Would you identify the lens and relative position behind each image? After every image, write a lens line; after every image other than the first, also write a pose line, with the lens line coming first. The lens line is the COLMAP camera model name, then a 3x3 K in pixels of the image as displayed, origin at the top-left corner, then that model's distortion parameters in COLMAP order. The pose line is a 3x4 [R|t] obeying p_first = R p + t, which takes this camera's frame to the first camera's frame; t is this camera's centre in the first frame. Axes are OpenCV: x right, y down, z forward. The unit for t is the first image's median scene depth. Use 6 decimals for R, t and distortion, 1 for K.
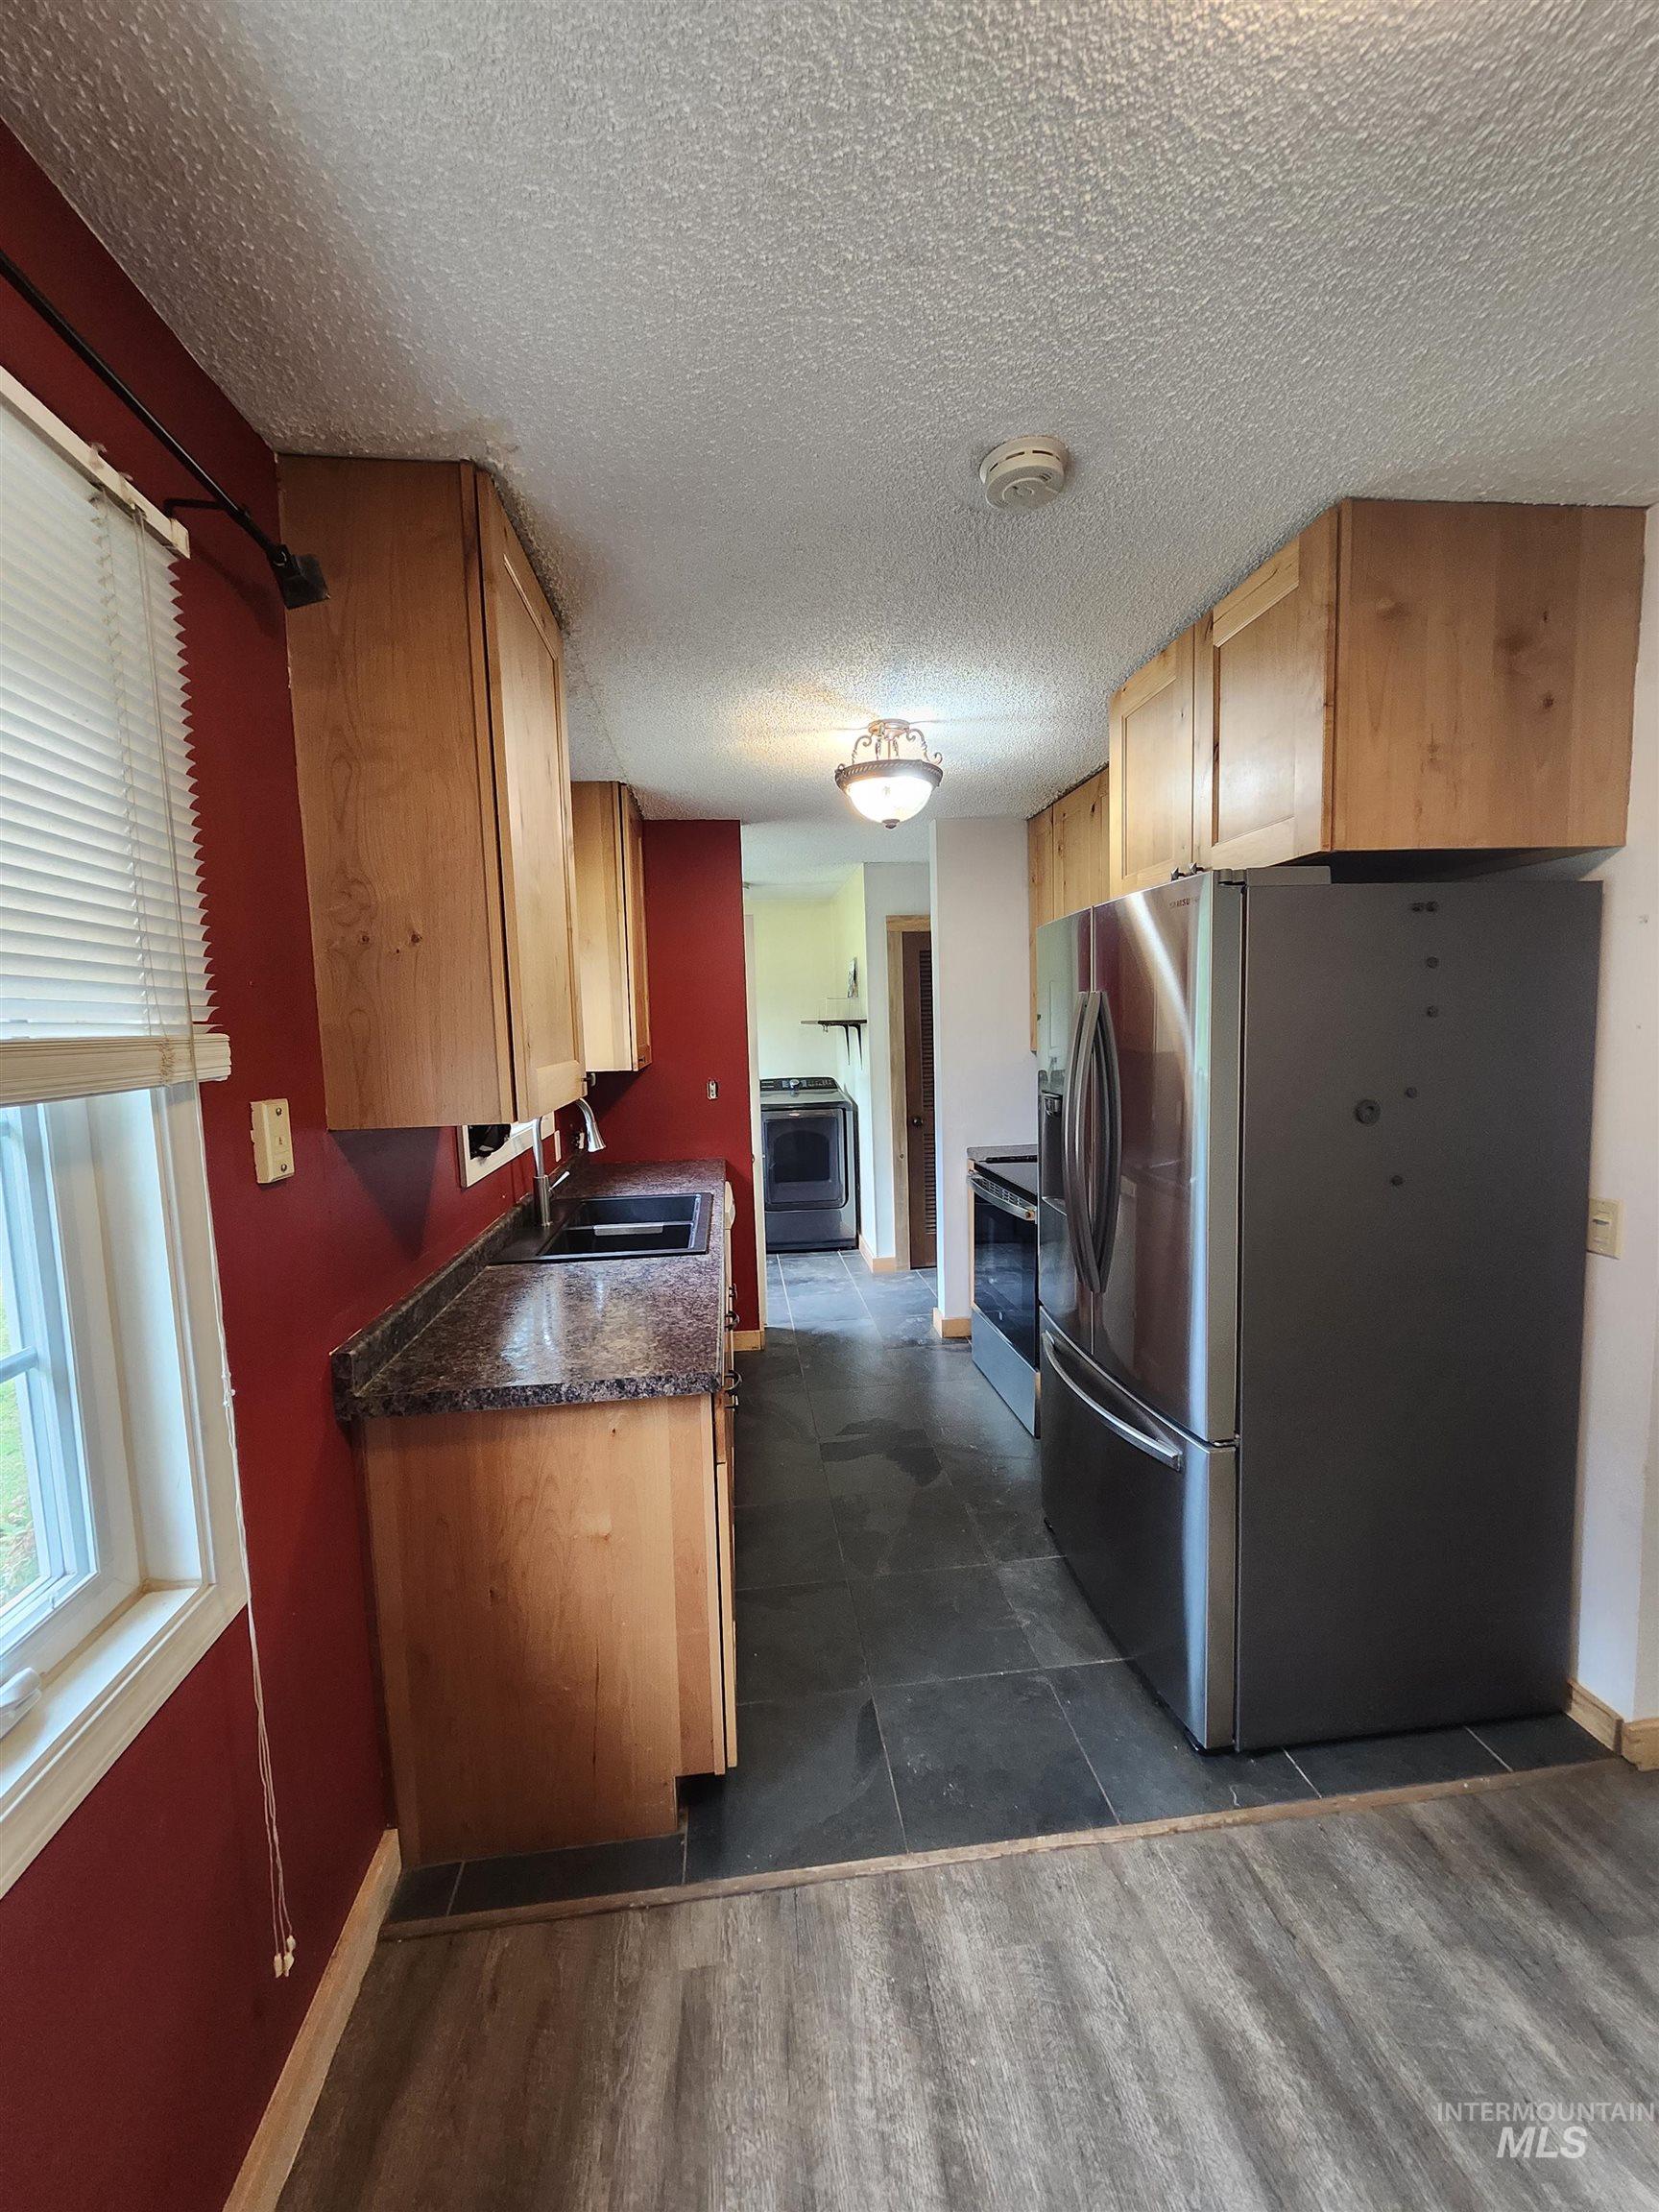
lens RADIAL K [[855.3, 0, 831.9], [0, 855.3, 1106.1], [0, 0, 1]] dist [0.021904, -0.012649]
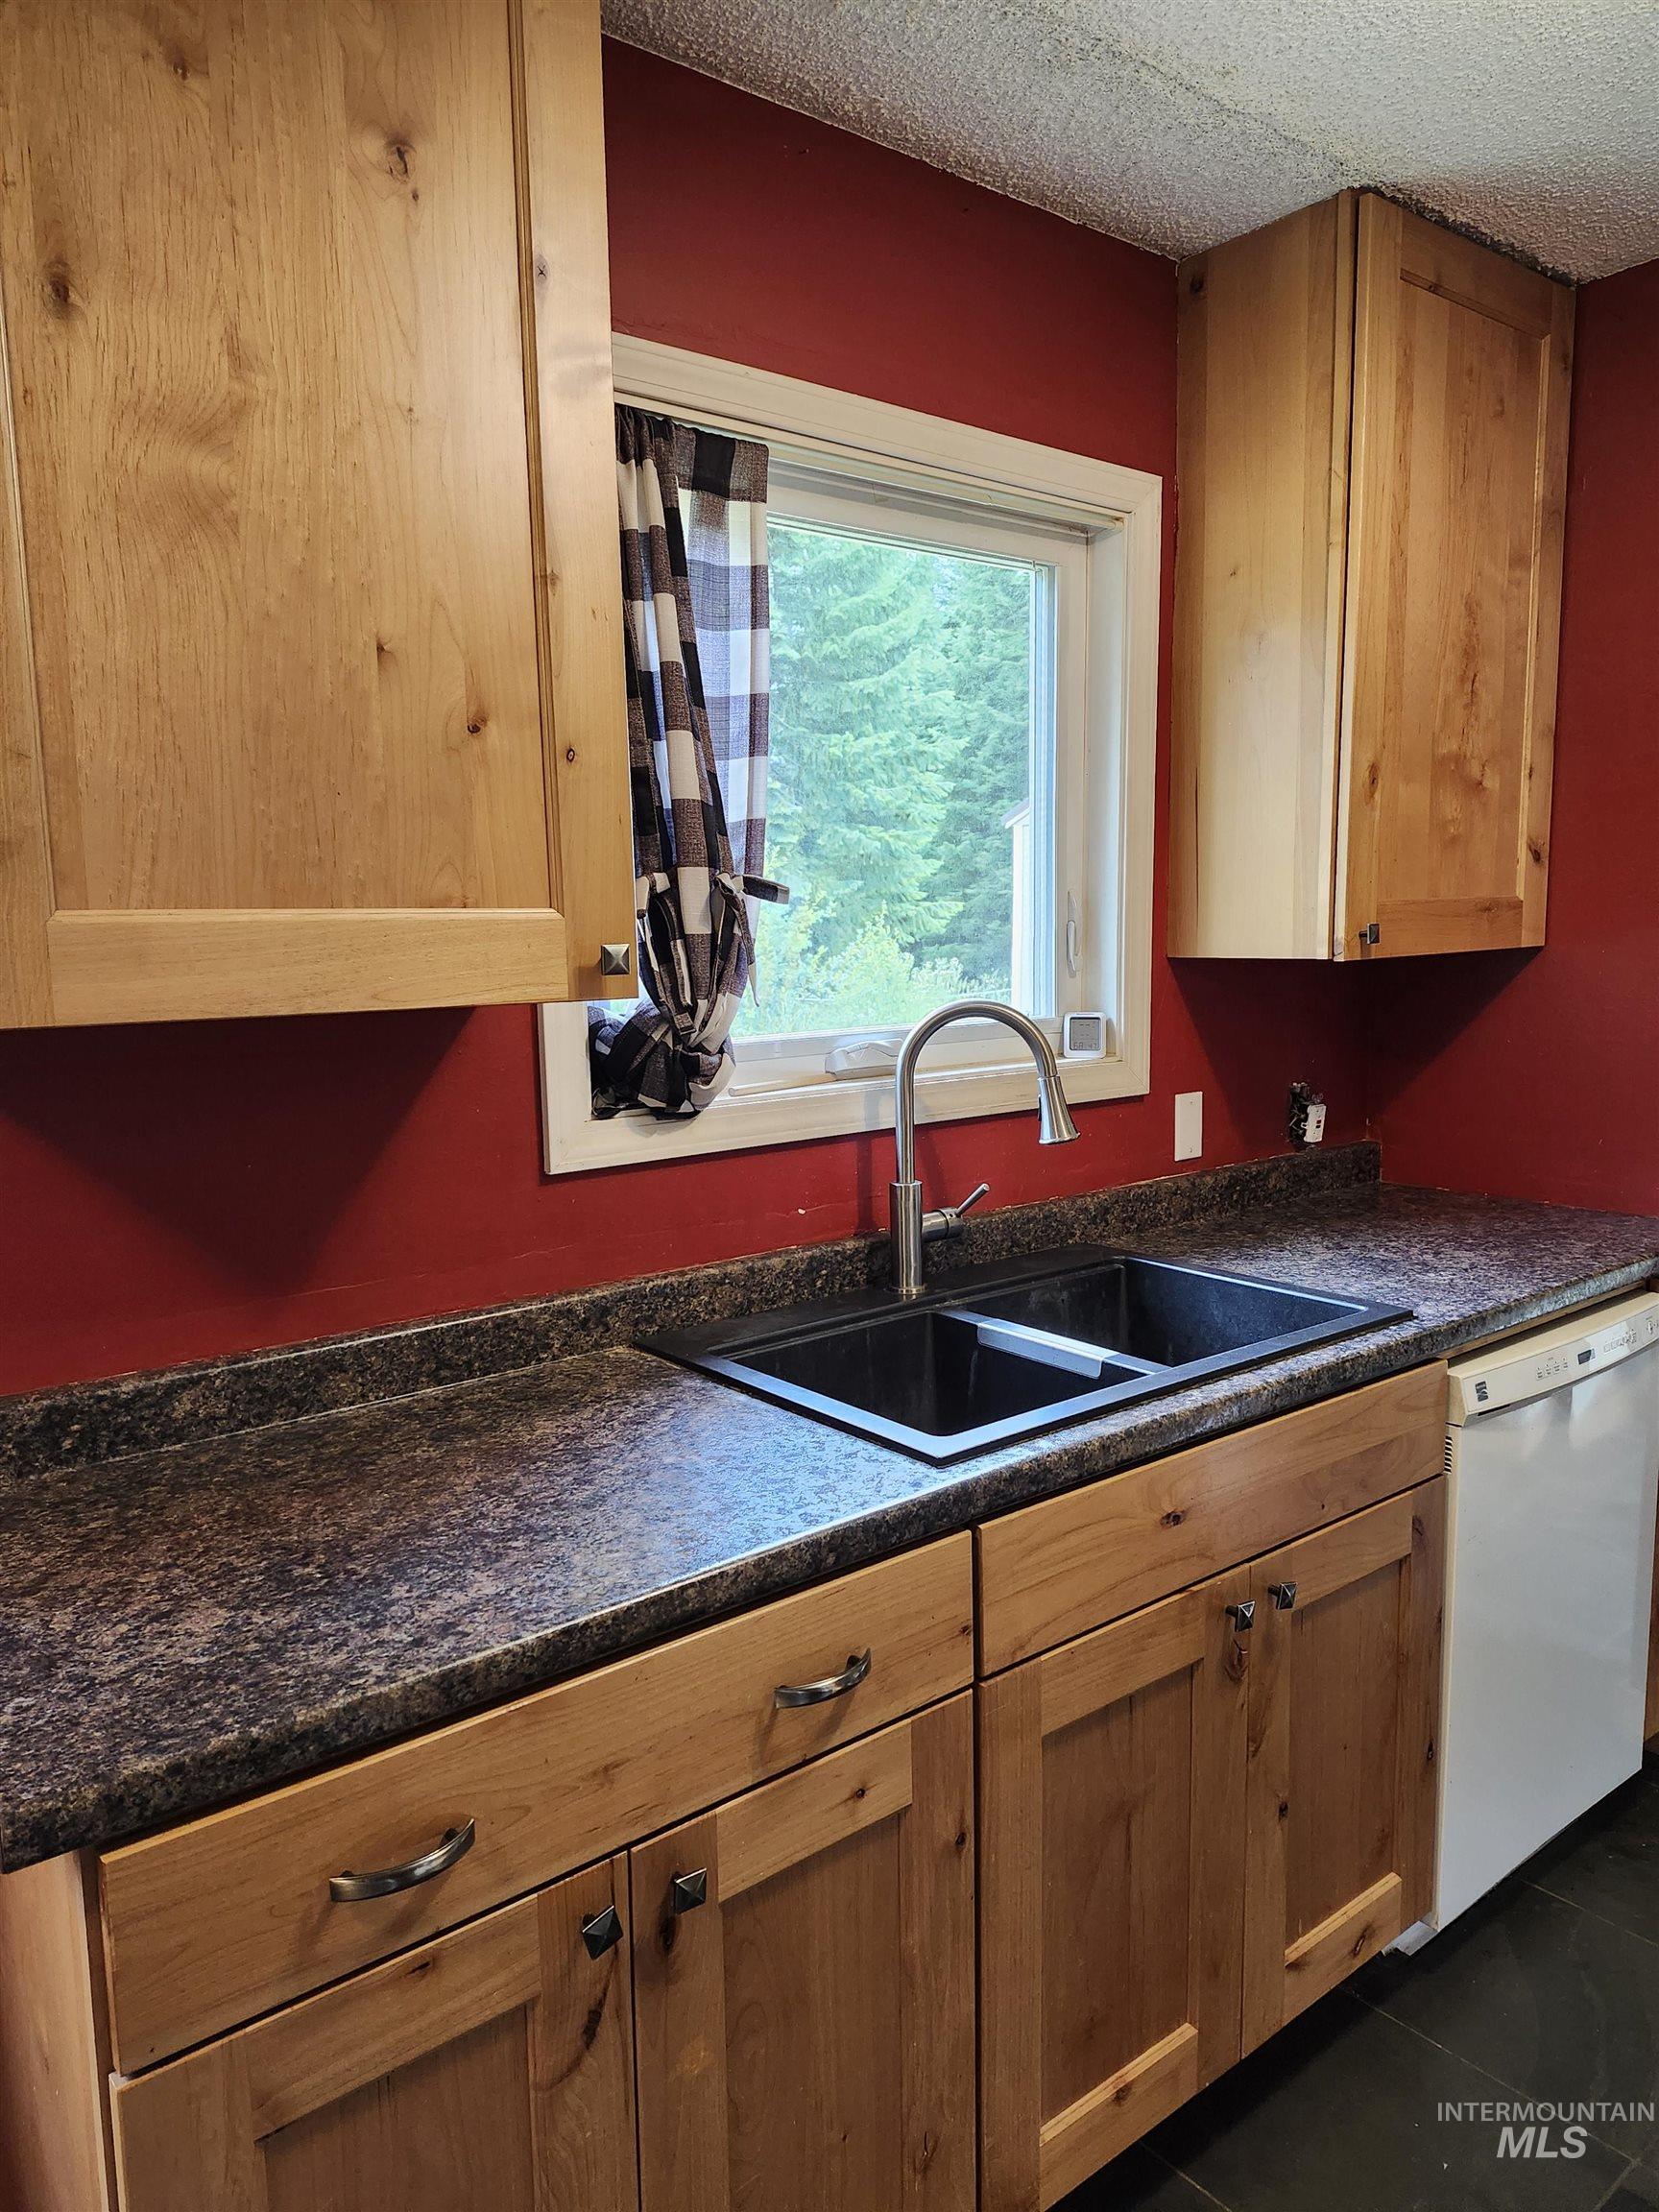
lens RADIAL K [[1519.0, 0, 829.5], [0, 1519.0, 1106.0], [0, 0, 1]] dist [0.092826, -0.107632]
pose [[0.541856, 0.122099, -0.831555, 0.343844], [-0.076555, 0.992449, 0.095838, -0.034417], [0.836978, 0.011730, 0.547111, 0.624946]]
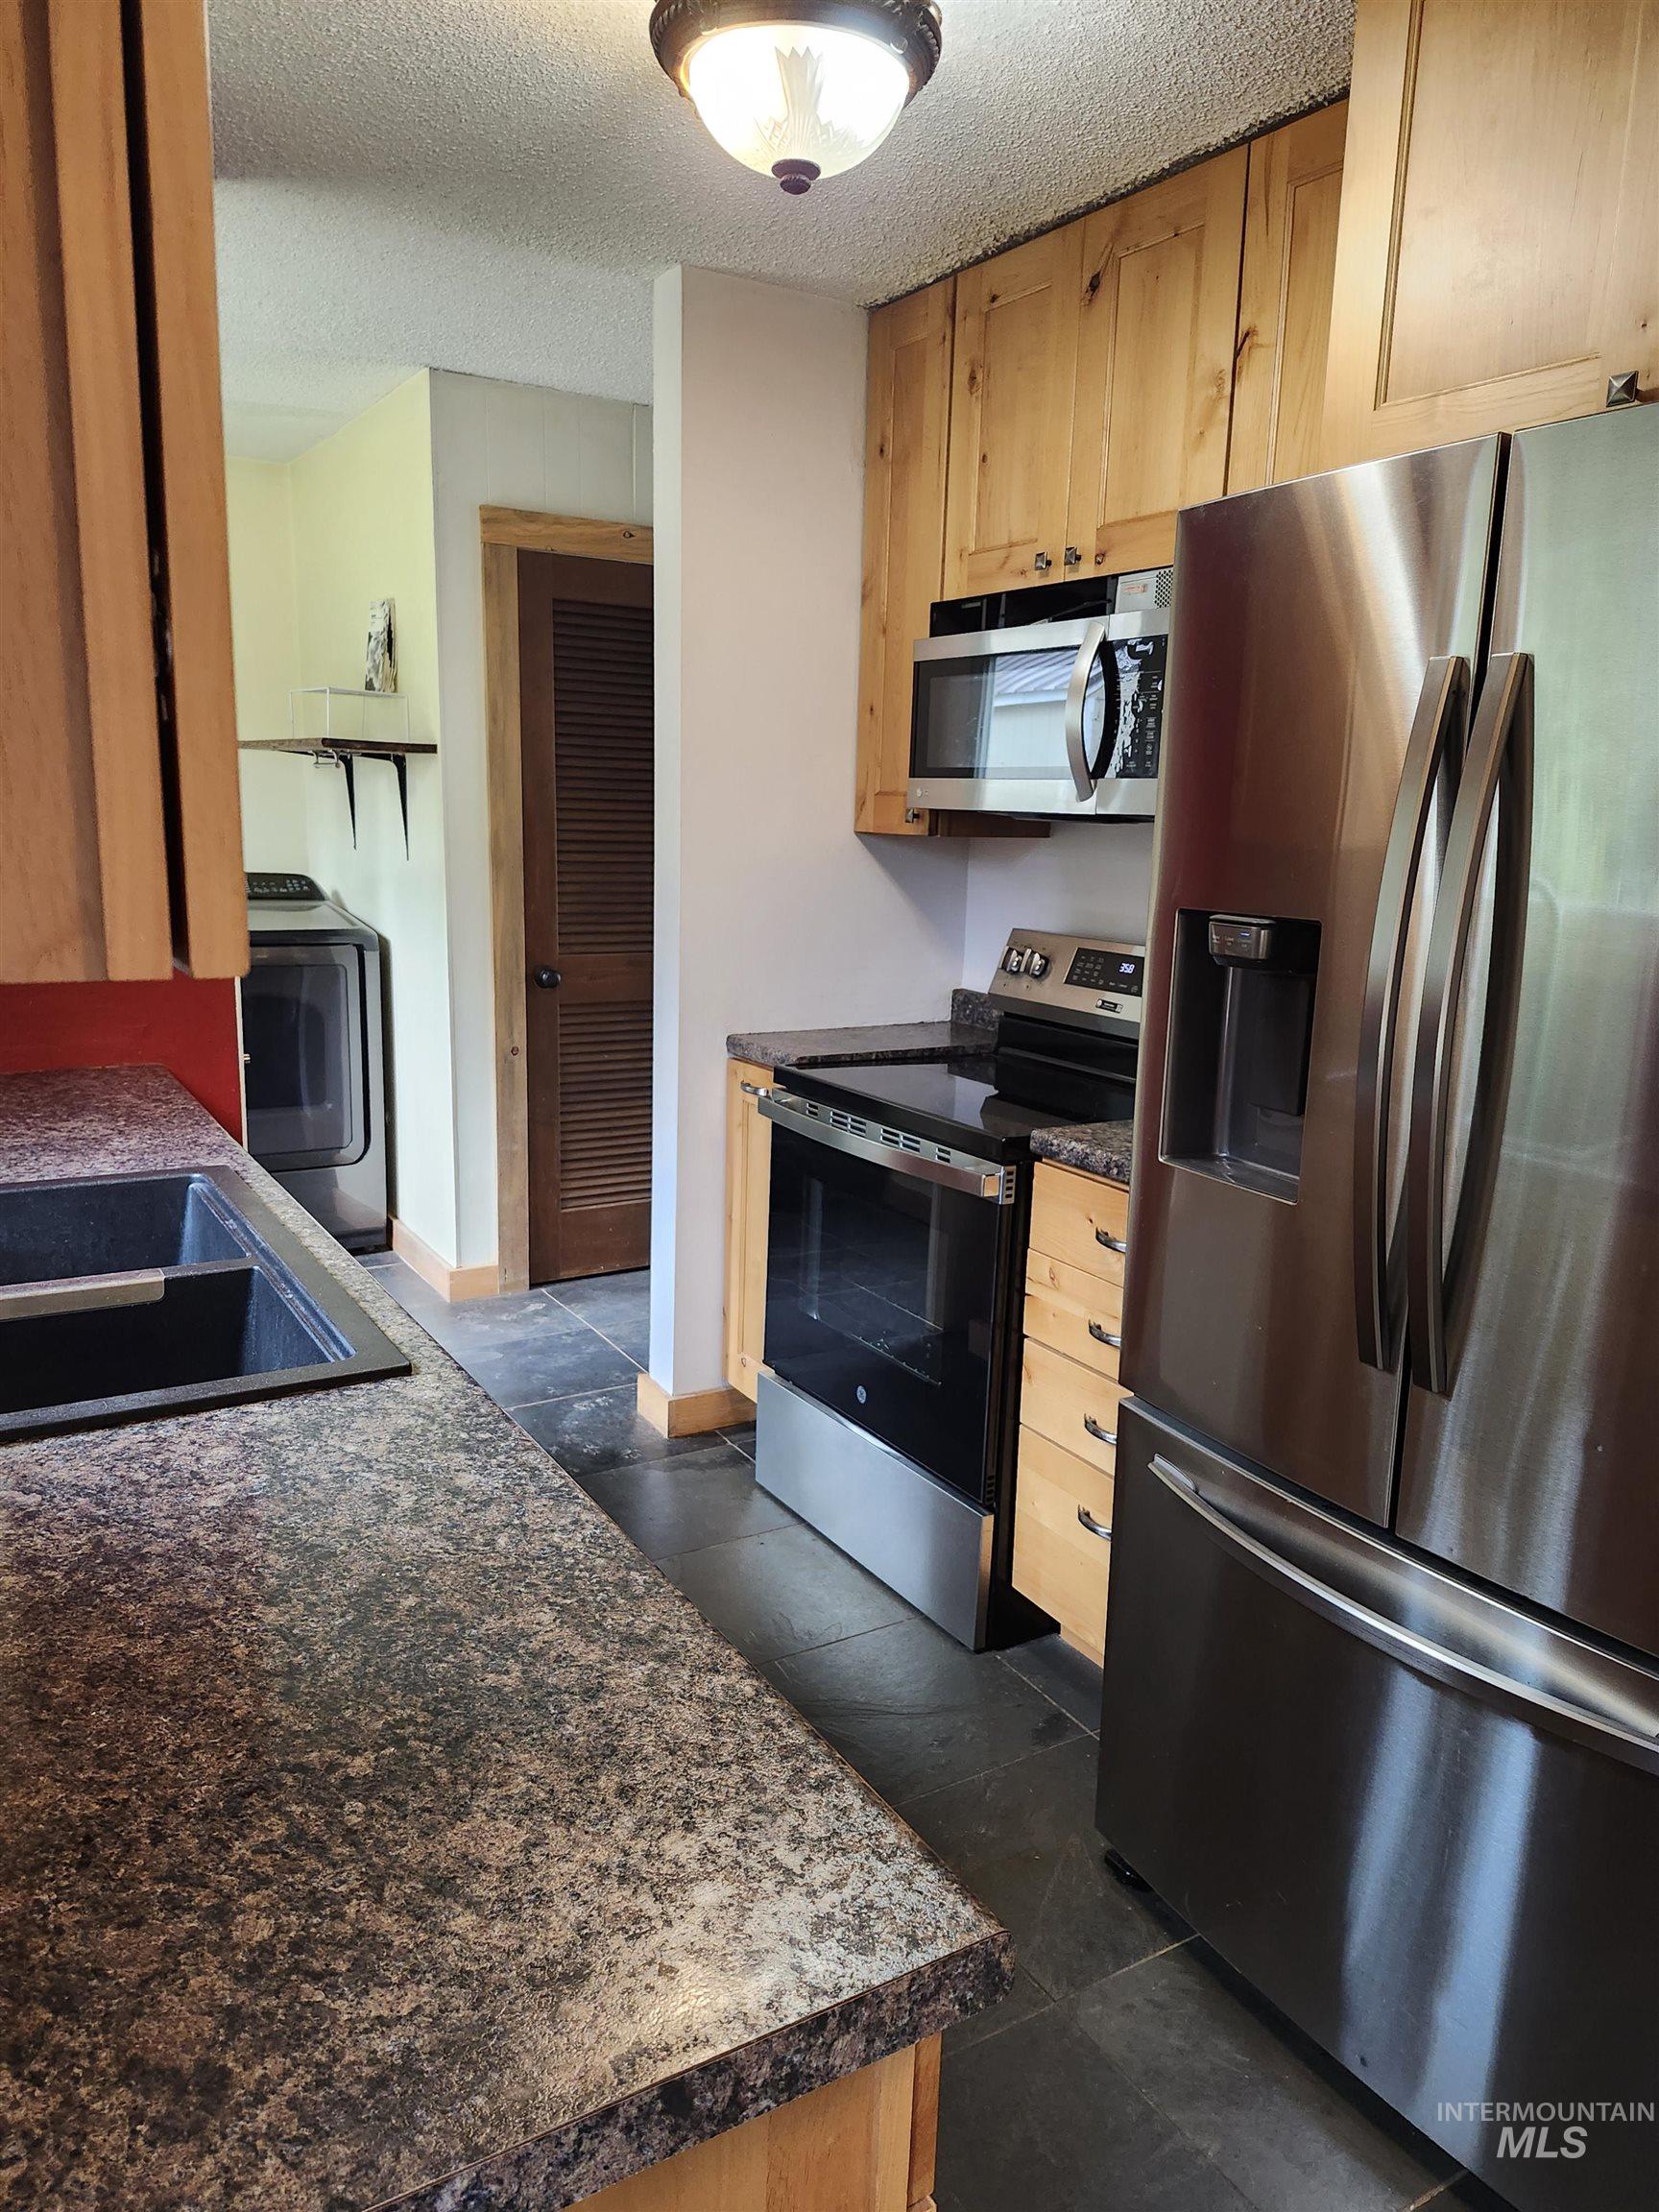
lens RADIAL K [[1519.0, 0, 829.5], [0, 1519.0, 1106.0], [0, 0, 1]] dist [0.092826, -0.107632]
pose [[0.908672, -0.024796, 0.416774, -0.249808], [-0.018389, 0.994889, 0.099284, 0.007196], [-0.417106, -0.097881, 0.903572, 0.412185]]
